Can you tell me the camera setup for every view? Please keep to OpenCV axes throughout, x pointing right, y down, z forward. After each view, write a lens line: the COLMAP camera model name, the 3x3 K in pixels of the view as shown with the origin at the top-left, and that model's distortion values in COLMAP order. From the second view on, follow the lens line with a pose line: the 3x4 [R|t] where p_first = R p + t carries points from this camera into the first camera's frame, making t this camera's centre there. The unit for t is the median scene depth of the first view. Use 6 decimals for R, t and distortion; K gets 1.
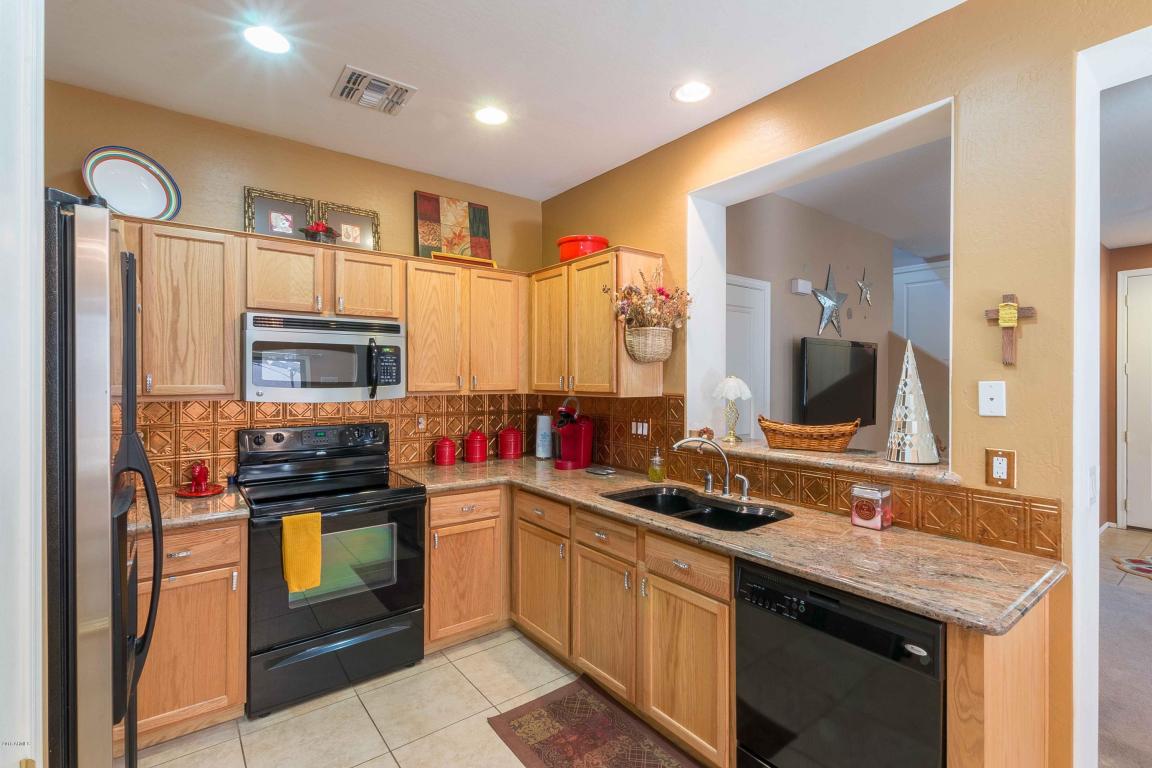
lens RADIAL K [[523.7, 0, 571.3], [0, 523.7, 381.1], [0, 0, 1]] dist [0.003215, -0.001058]
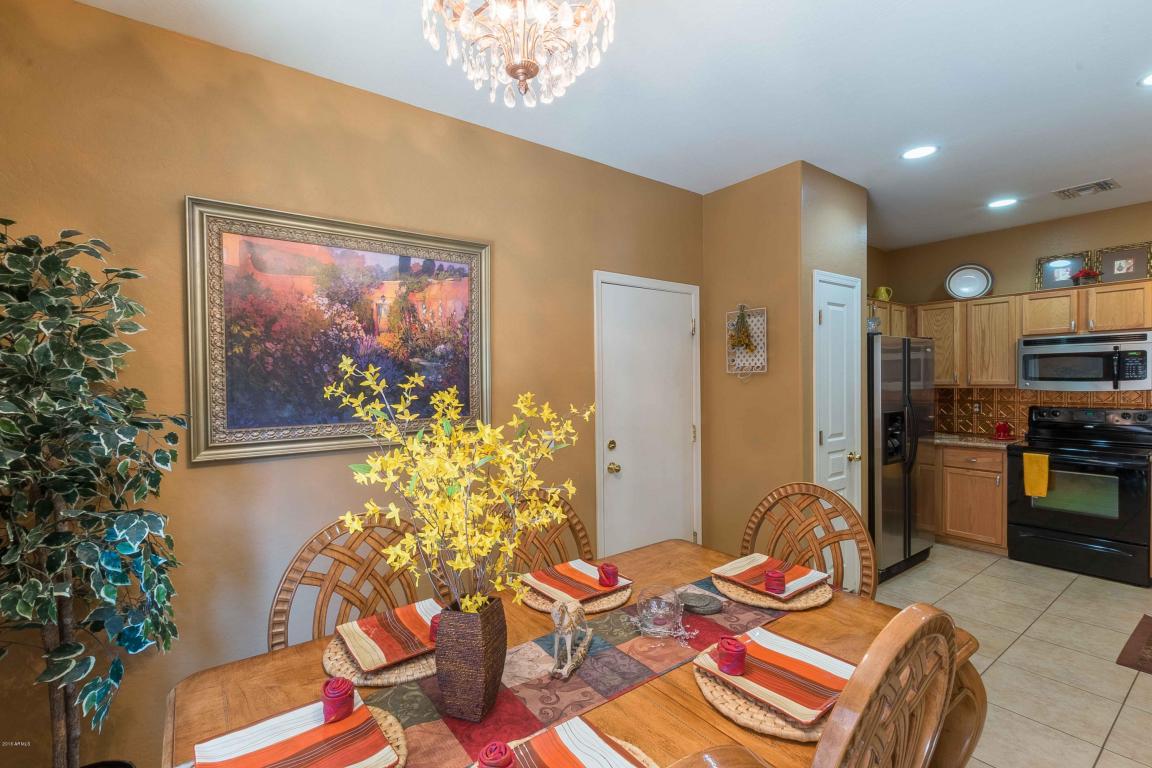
lens RADIAL K [[523.7, 0, 570.3], [0, 523.7, 387.5], [0, 0, 1]] dist [0.003215, -0.001058]
pose [[-0.013669, 0.014707, -0.999798, 1.050712], [0.008790, 0.999855, 0.014588, -0.004703], [0.999868, -0.008589, -0.013796, -0.441983]]
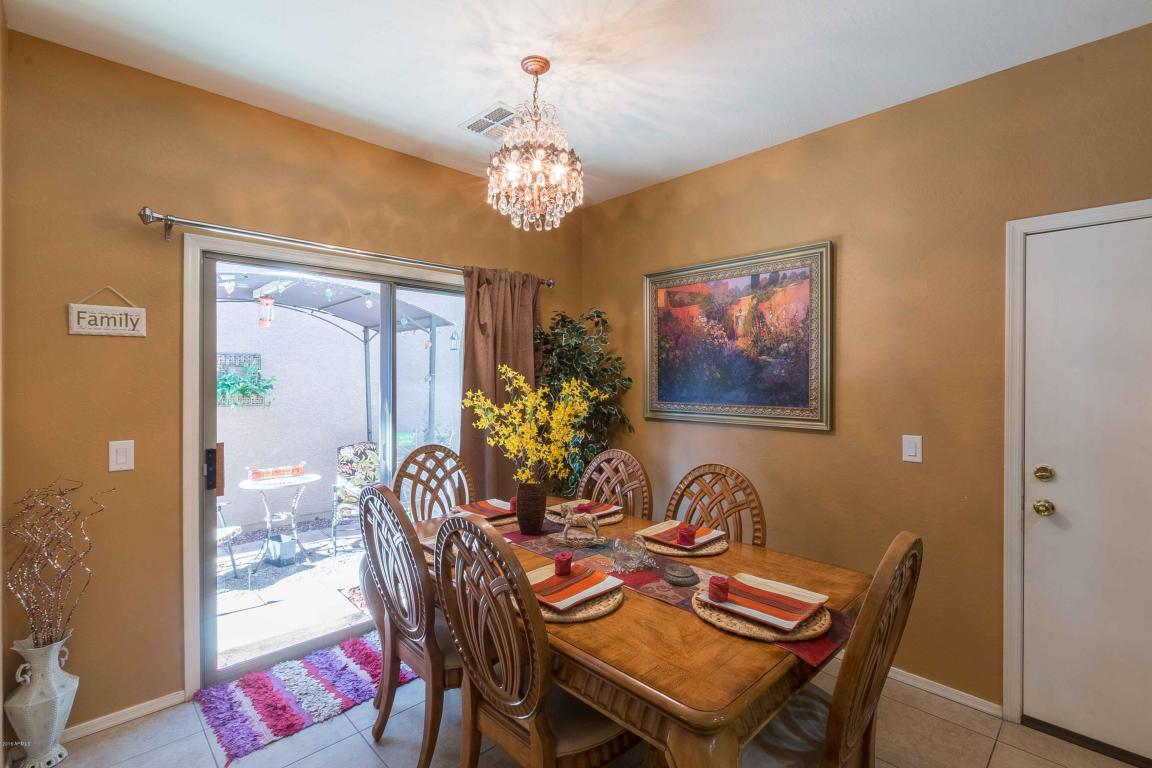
lens RADIAL K [[523.7, 0, 571.3], [0, 523.7, 380.6], [0, 0, 1]] dist [0.003215, -0.001058]
pose [[-0.993570, -0.002173, -0.113197, 0.665251], [-0.003369, 0.999941, 0.010374, -0.002974], [0.113168, 0.010689, -0.993518, 0.345616]]
